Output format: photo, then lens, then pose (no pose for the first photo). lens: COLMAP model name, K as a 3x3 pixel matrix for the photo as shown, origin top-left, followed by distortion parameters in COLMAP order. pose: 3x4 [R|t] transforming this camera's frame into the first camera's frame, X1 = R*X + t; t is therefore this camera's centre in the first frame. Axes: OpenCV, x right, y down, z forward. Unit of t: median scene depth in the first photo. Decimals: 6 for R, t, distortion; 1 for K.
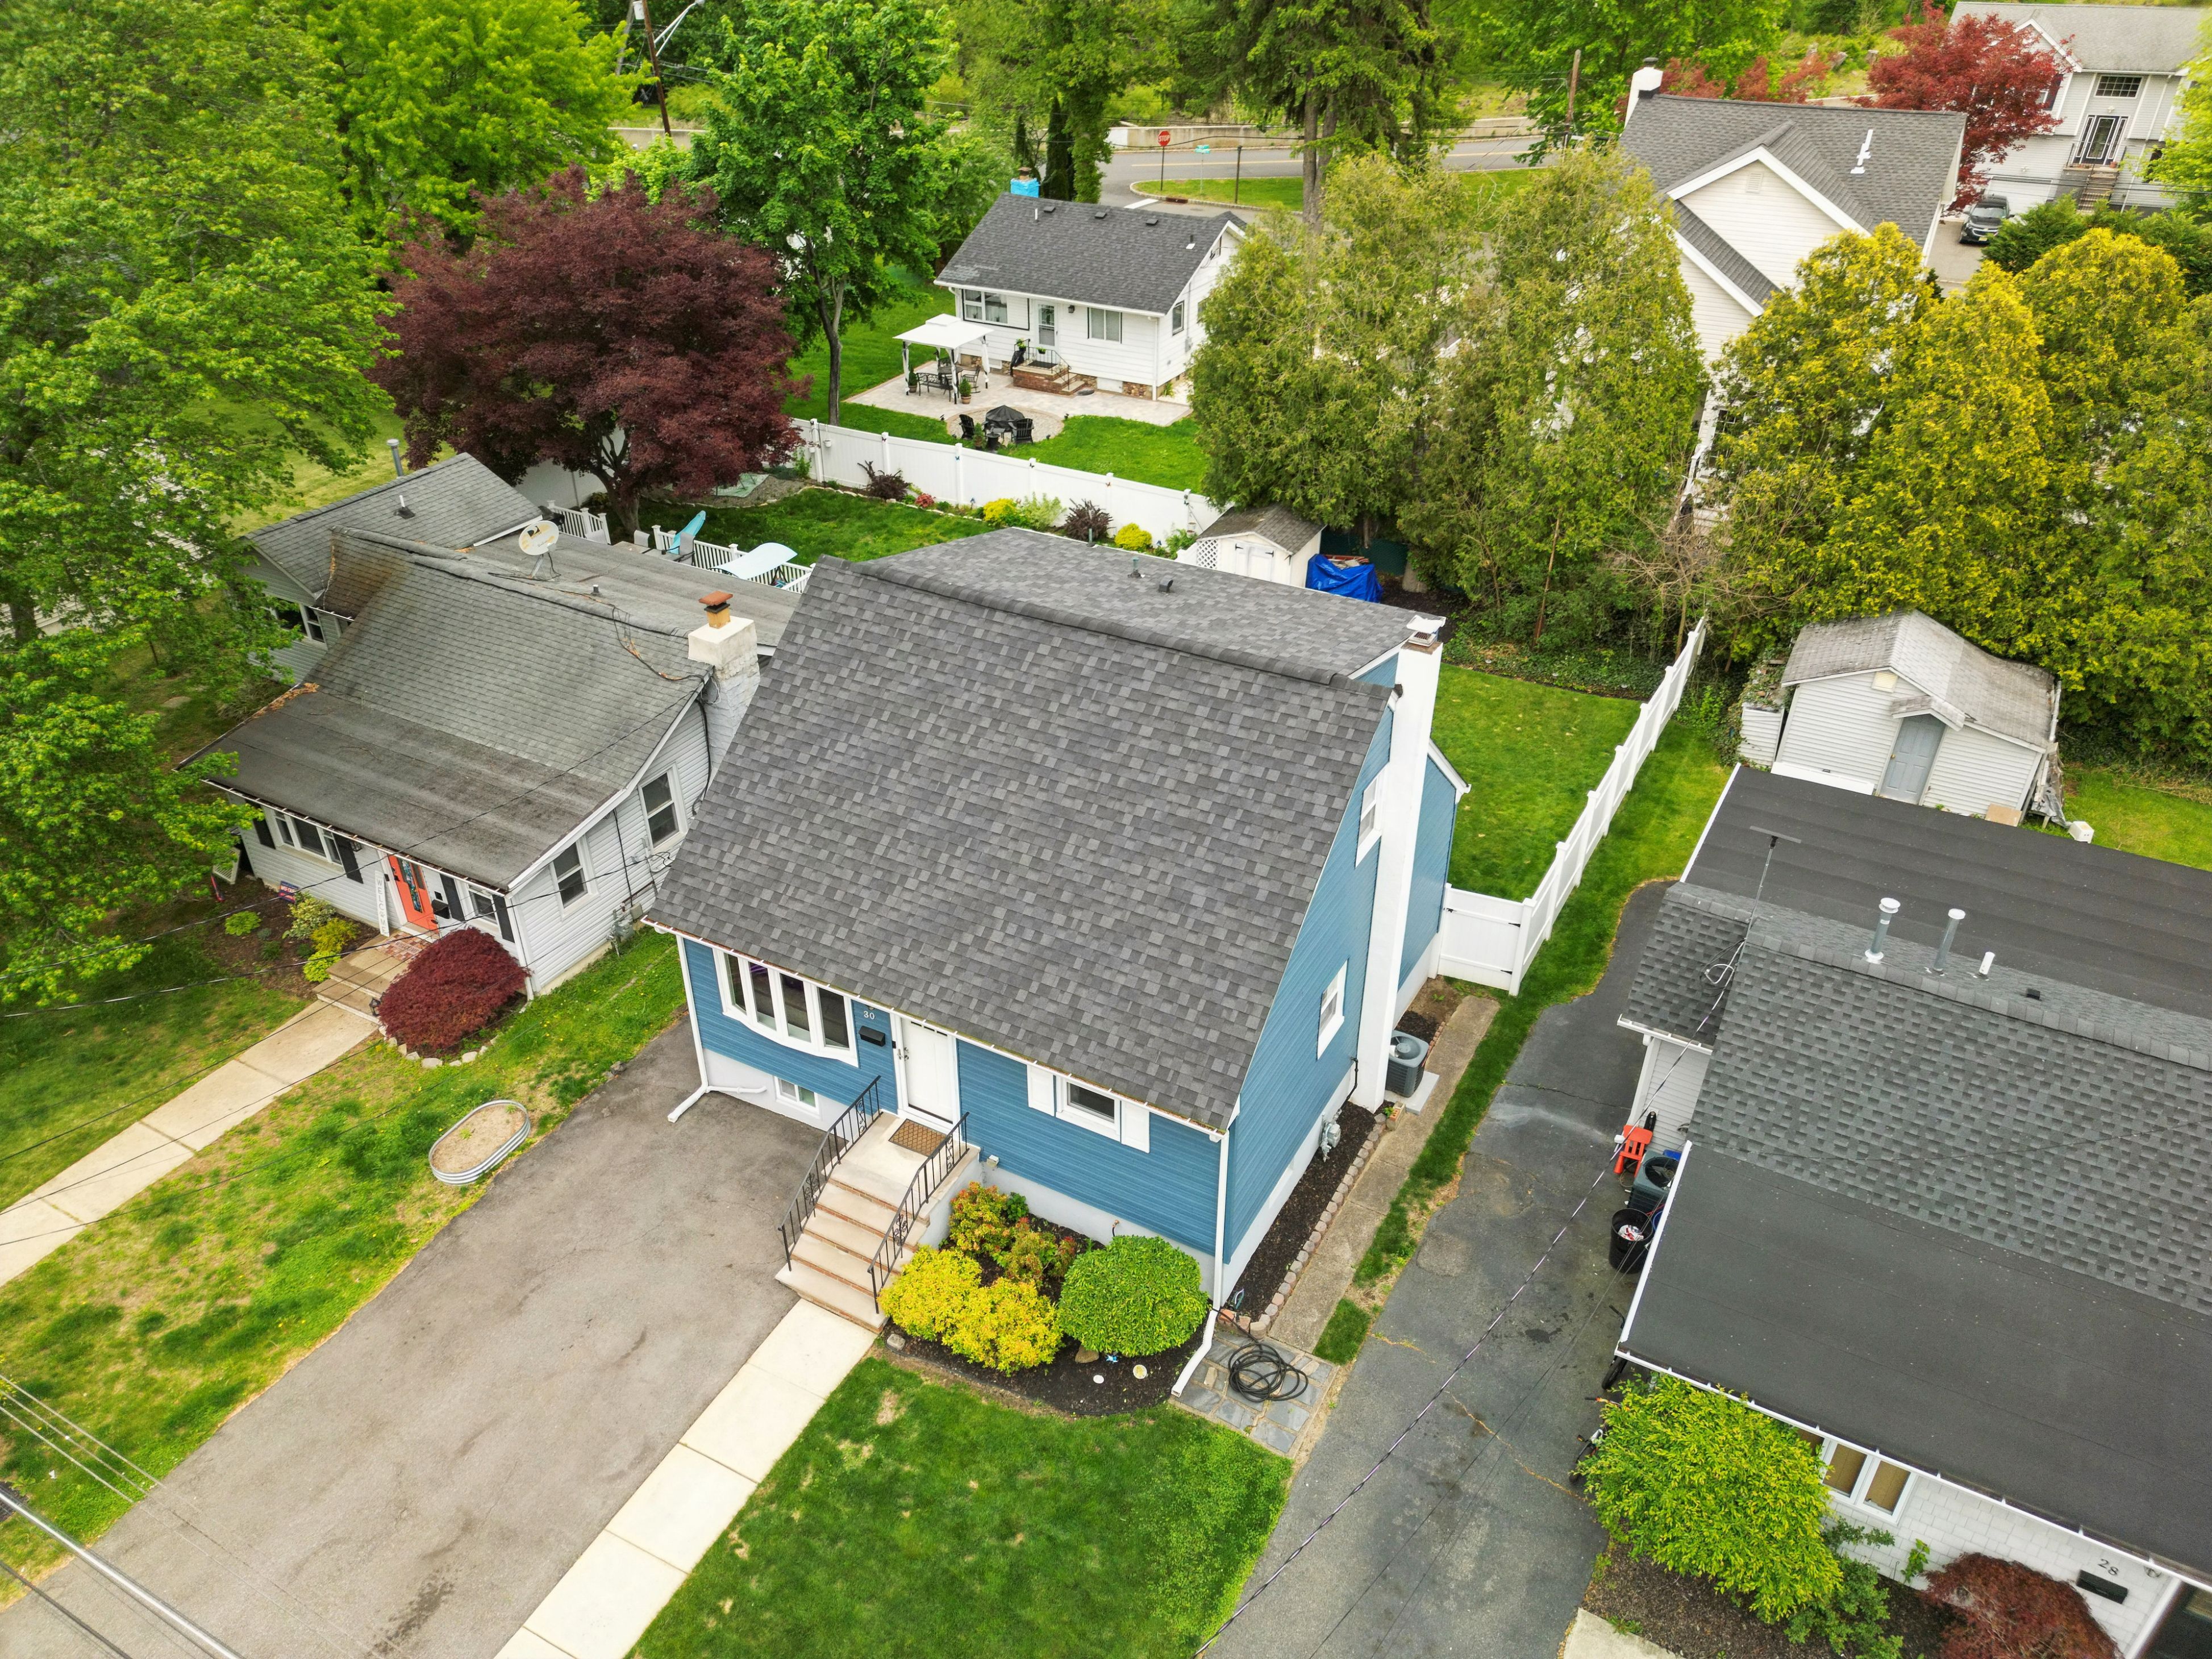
lens RADIAL K [[1537.7, 0, 1102.3], [0, 1537.7, 834.9], [0, 0, 1]] dist [0.060472, -0.055285]
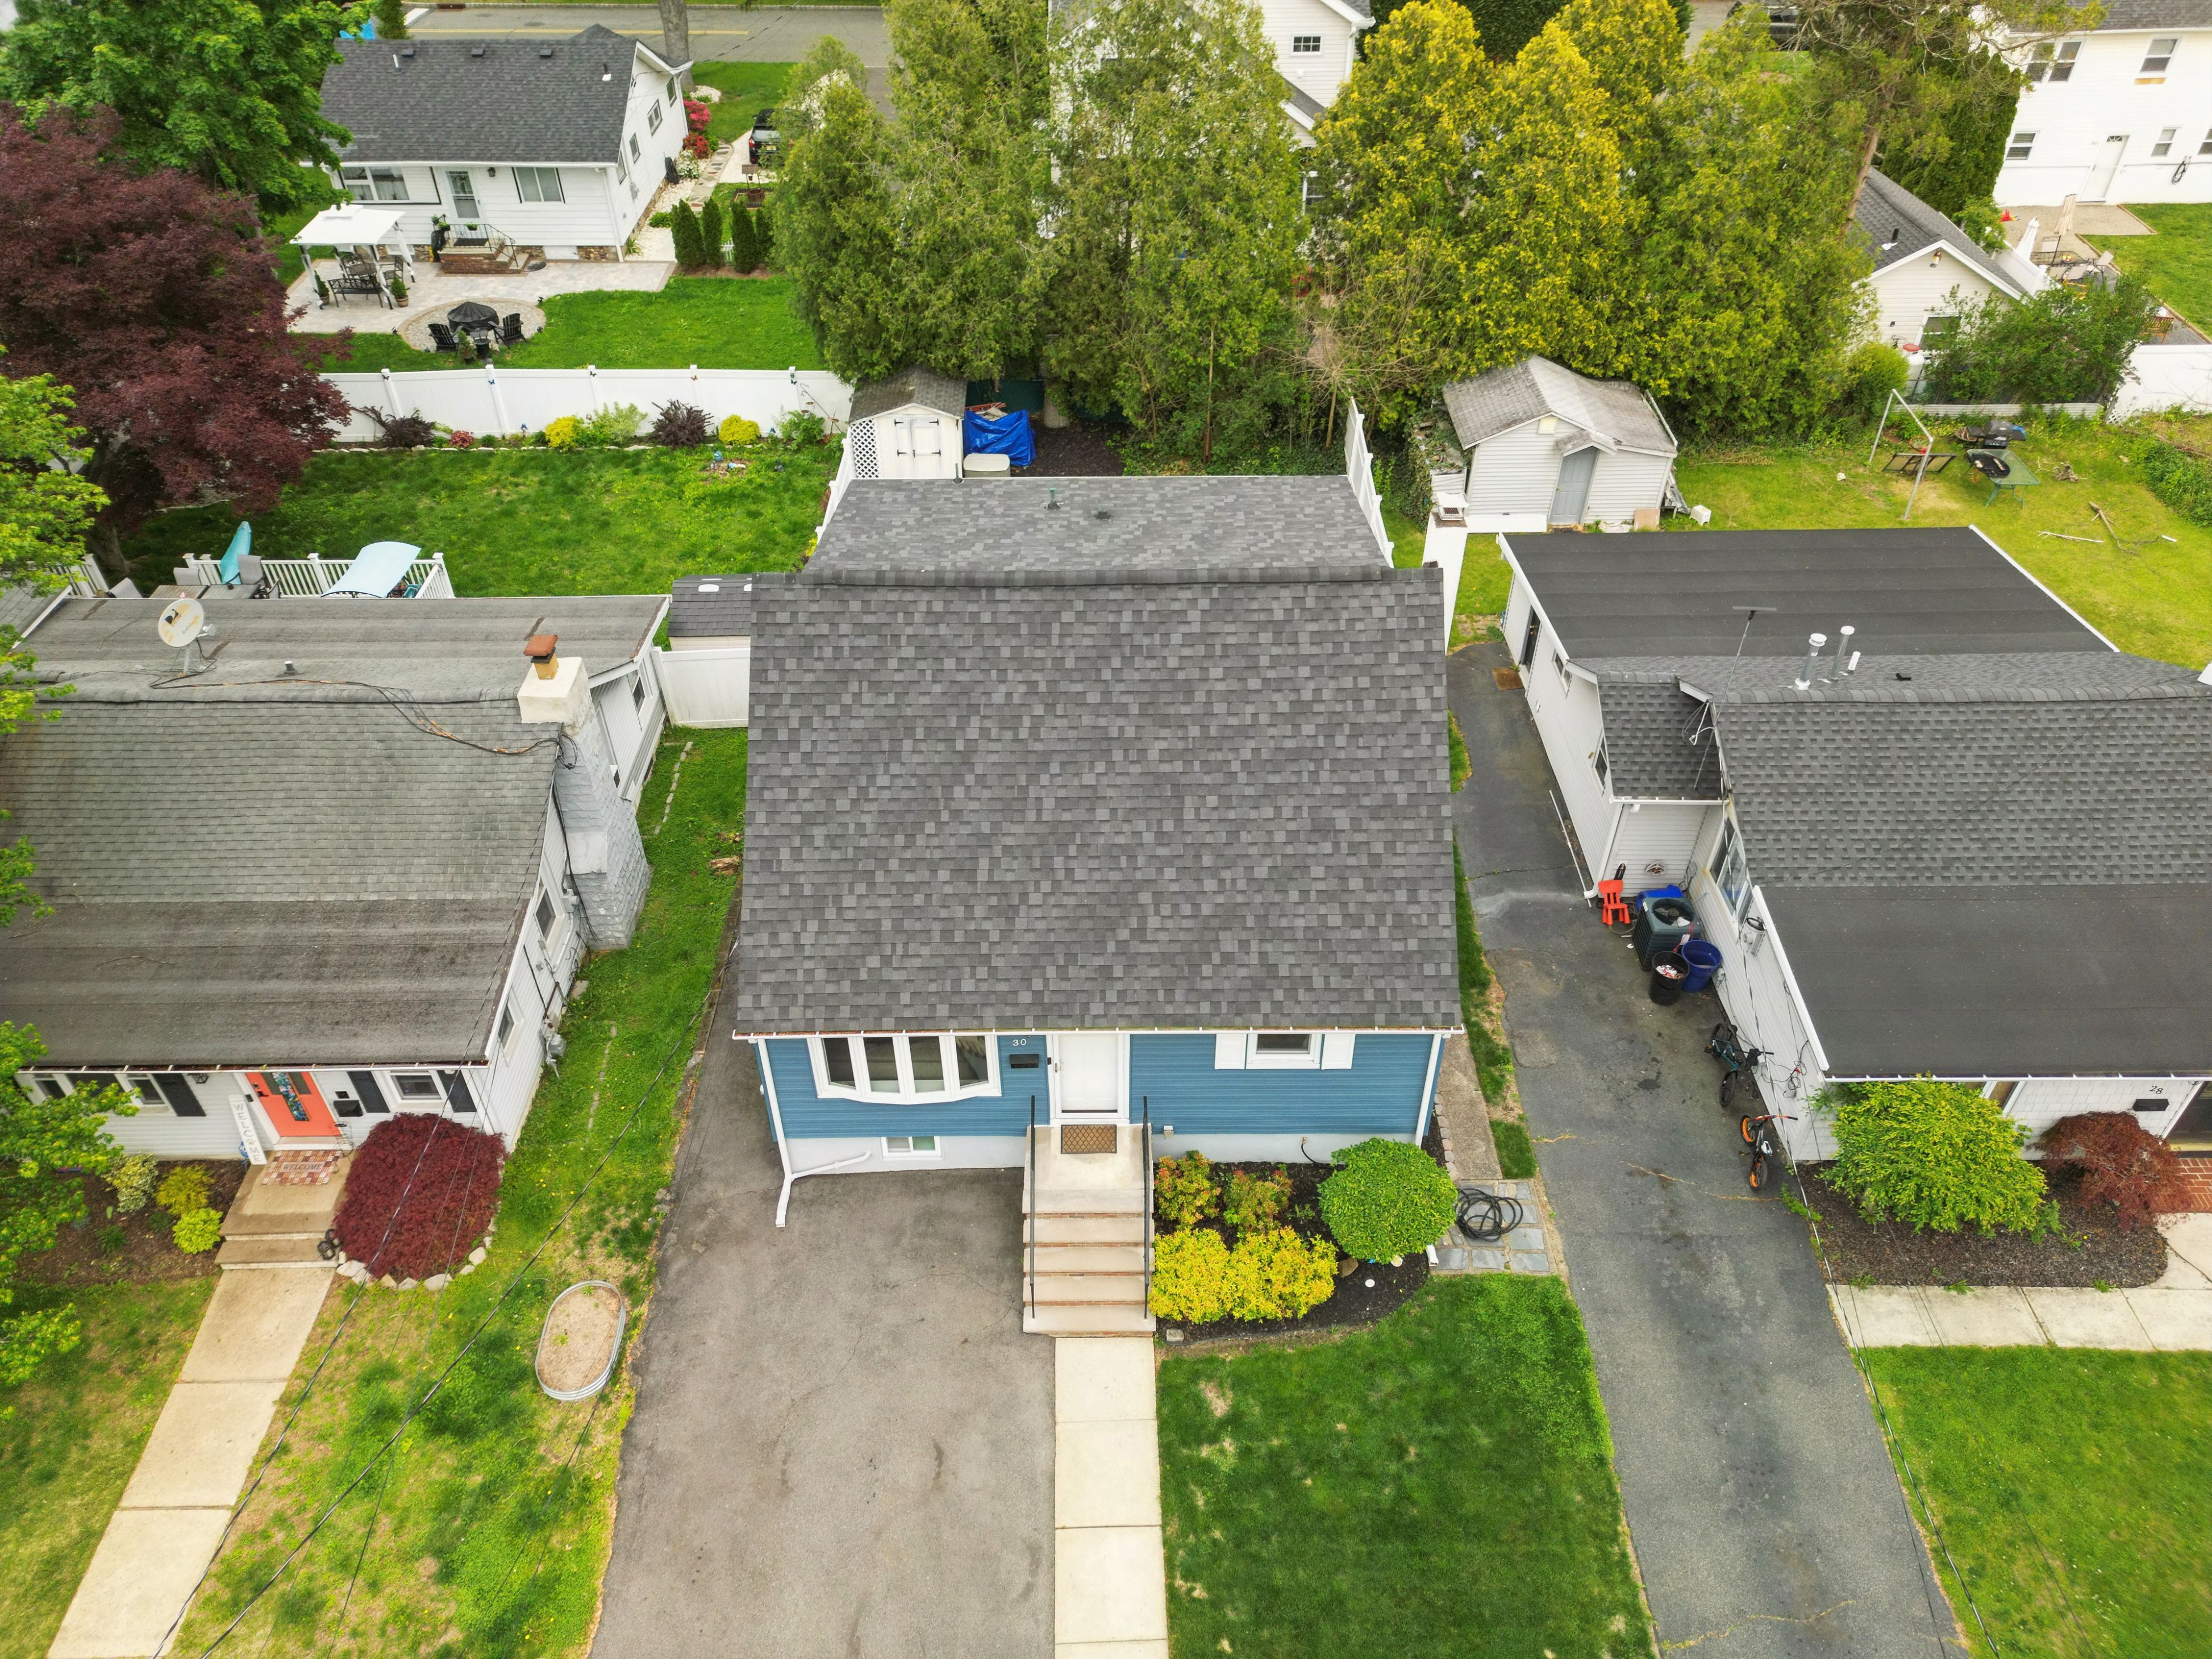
lens RADIAL K [[1537.7, 0, 1103.3], [0, 1537.7, 836.4], [0, 0, 1]] dist [0.060472, -0.055285]
pose [[0.872769, -0.321637, 0.367184, -0.389880], [0.267718, 0.944395, 0.190904, -0.160190], [-0.408169, -0.068313, 0.910347, 0.119250]]
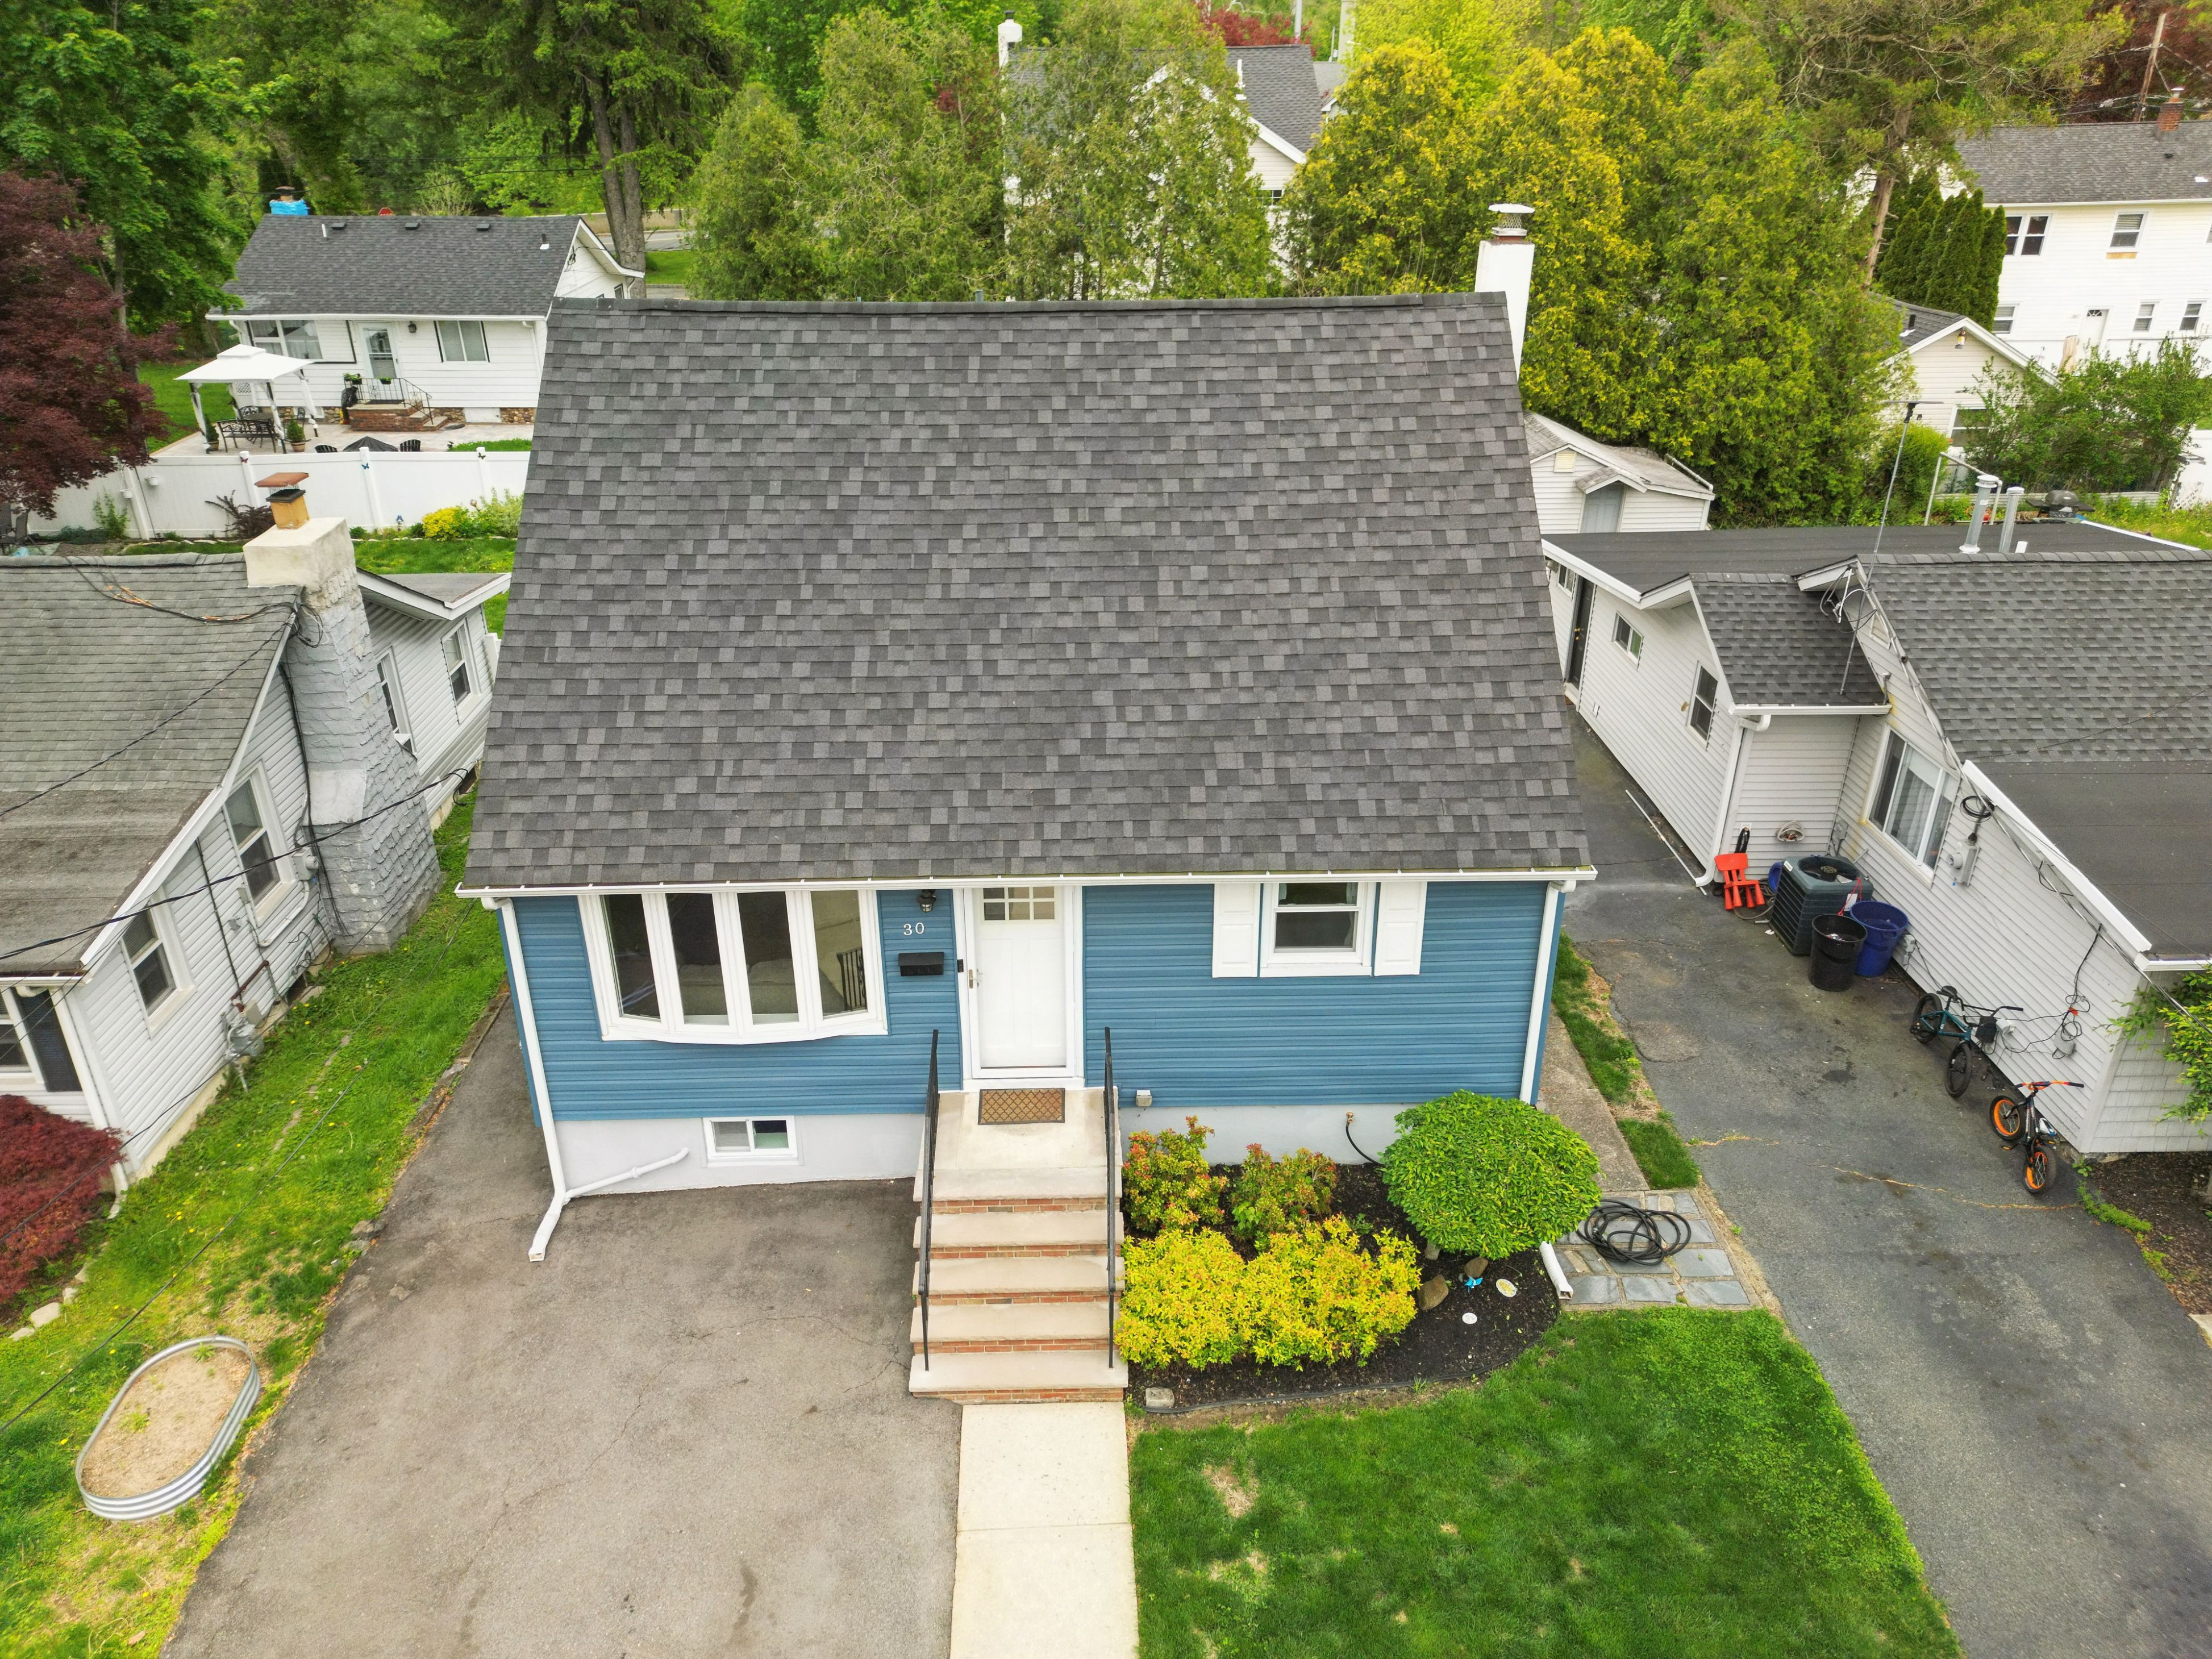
lens RADIAL K [[1537.7, 0, 1102.1], [0, 1537.7, 843.5], [0, 0, 1]] dist [0.060472, -0.055285]
pose [[0.862805, -0.230001, 0.450185, -0.336173], [0.275095, 0.960728, -0.036396, 0.120201], [-0.424134, 0.155246, 0.892193, 0.388363]]
